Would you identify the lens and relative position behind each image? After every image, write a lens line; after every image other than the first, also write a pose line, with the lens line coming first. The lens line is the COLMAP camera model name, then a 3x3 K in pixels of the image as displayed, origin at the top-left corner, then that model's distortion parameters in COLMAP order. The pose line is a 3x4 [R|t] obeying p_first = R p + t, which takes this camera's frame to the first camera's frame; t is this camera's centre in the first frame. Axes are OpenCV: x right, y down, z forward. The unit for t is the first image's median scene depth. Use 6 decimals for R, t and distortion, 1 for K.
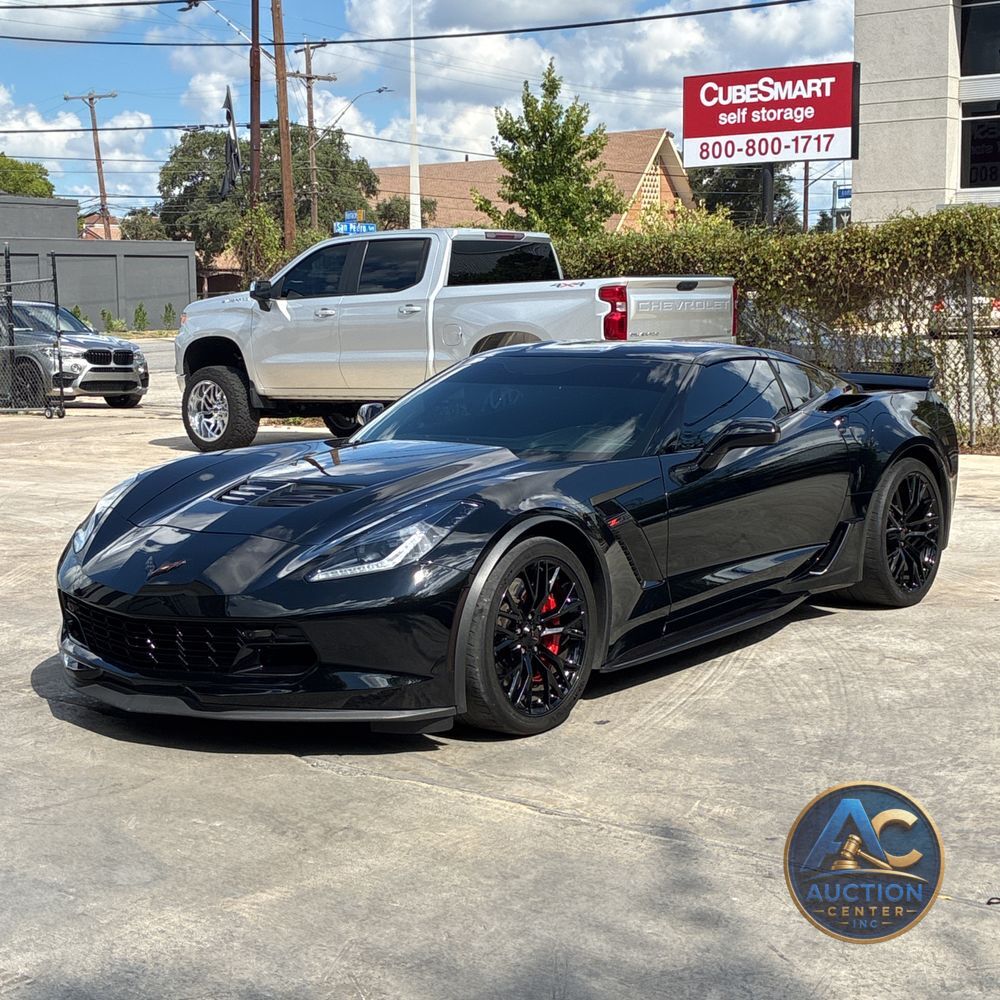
lens RADIAL K [[1827.6, 0, 500.0], [0, 1827.6, 500.0], [0, 0, 1]] dist [0.097724, -0.181451]
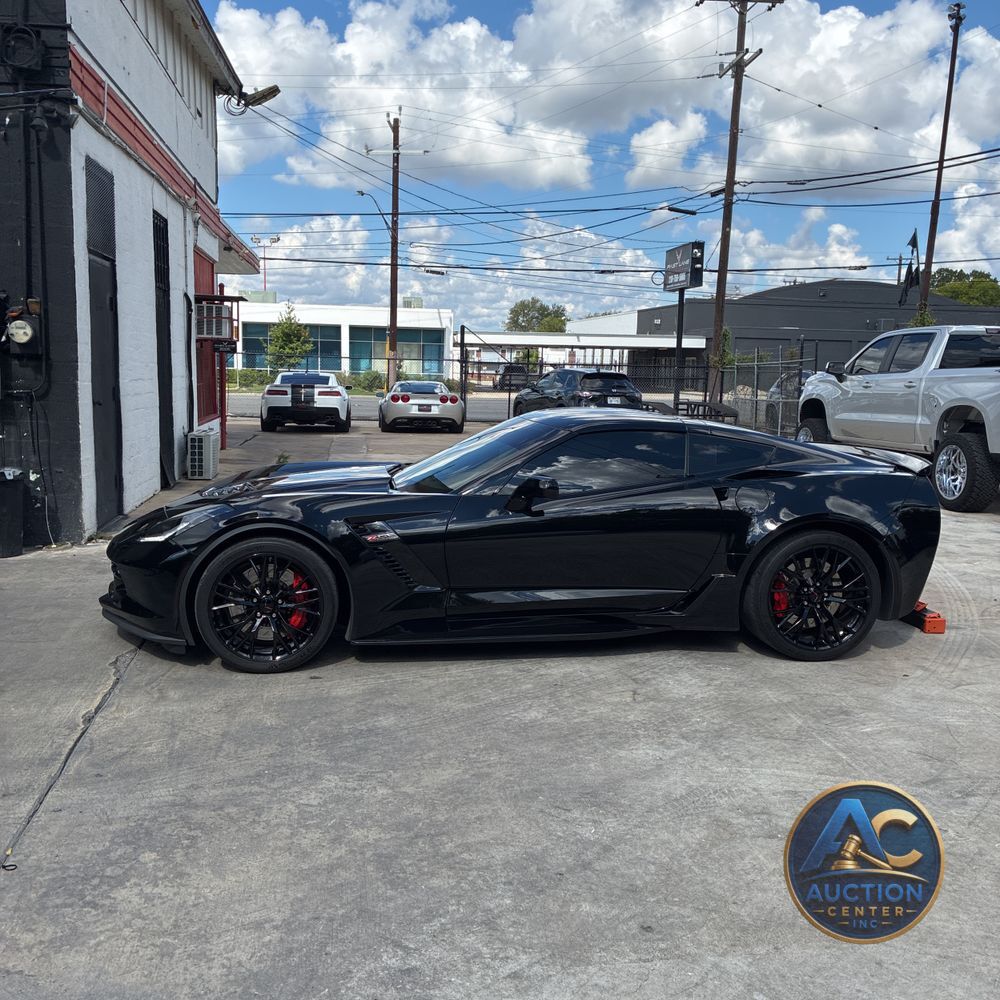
lens RADIAL K [[1043.6, 0, 474.7], [0, 1043.6, 531.6], [0, 0, 1]] dist [0.020835, -0.024850]
pose [[0.687540, 0.139652, -0.712591, 0.274765], [-0.107005, 0.990104, 0.090795, -0.029534], [0.718219, 0.013826, 0.695680, 0.210197]]
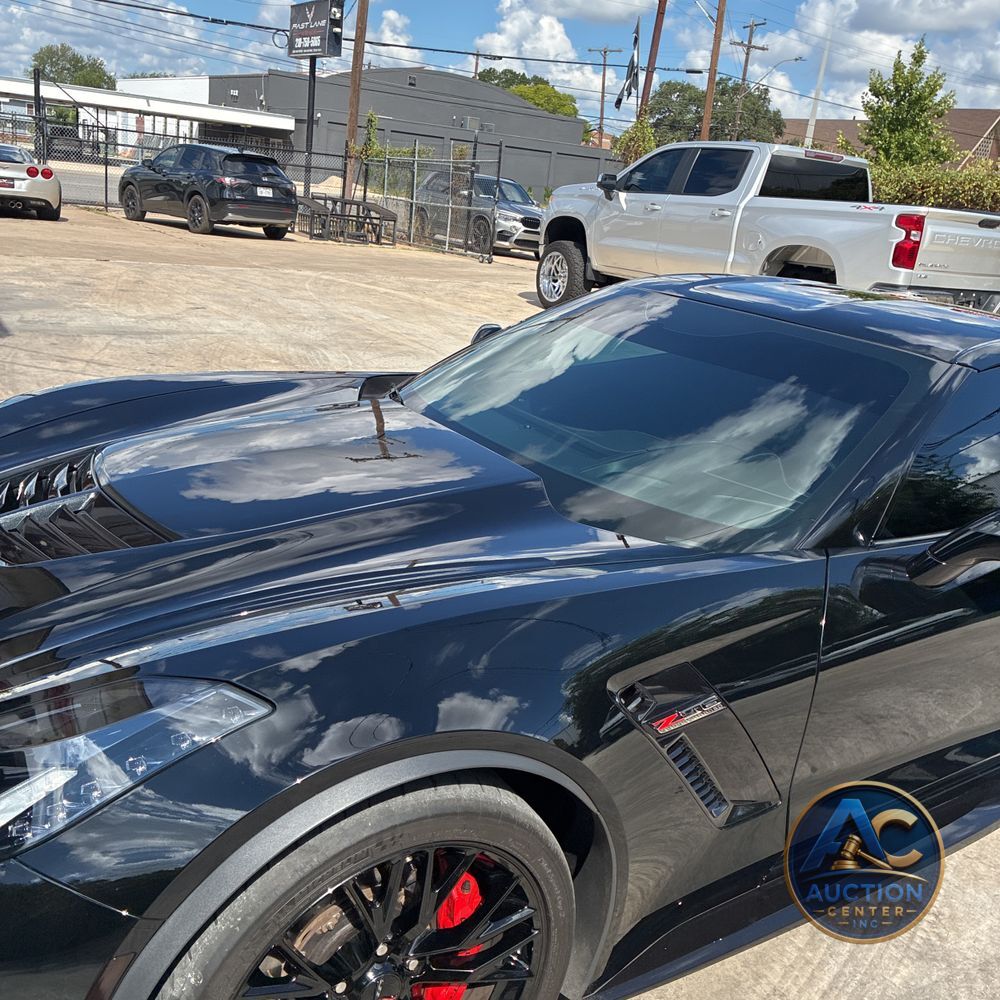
lens RADIAL K [[996.8, 0, 493.7], [0, 996.8, 495.2], [0, 0, 1]] dist [0.017743, -0.009965]
pose [[0.932557, 0.210887, -0.293025, 0.034973], [-0.154637, 0.966759, 0.203630, -0.036377], [0.326227, -0.144585, 0.934169, 0.322300]]
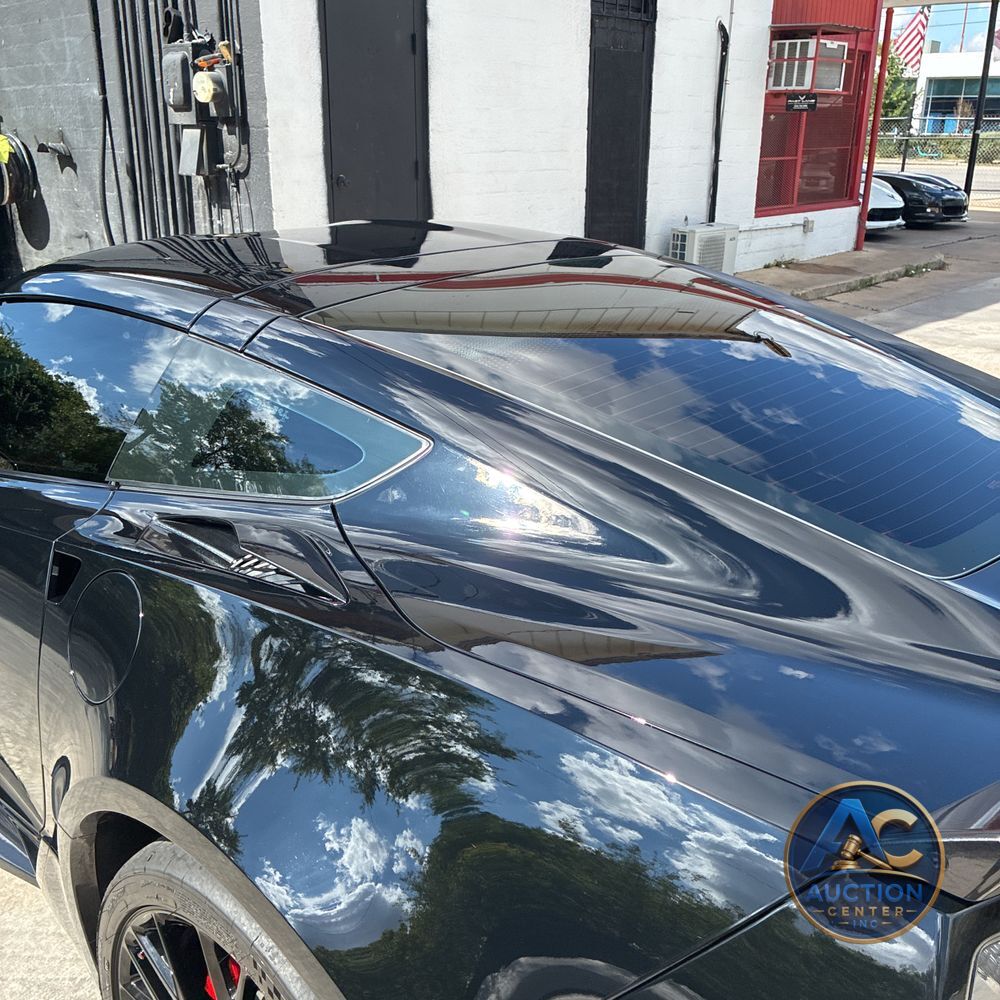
lens RADIAL K [[1043.6, 0, 474.7], [0, 1043.6, 531.6], [0, 0, 1]] dist [0.020835, -0.024850]
pose [[-0.111890, 0.372051, -0.921444, 0.180596], [-0.111035, 0.916779, 0.383650, -0.063632], [0.987498, 0.145239, -0.061267, 0.540458]]
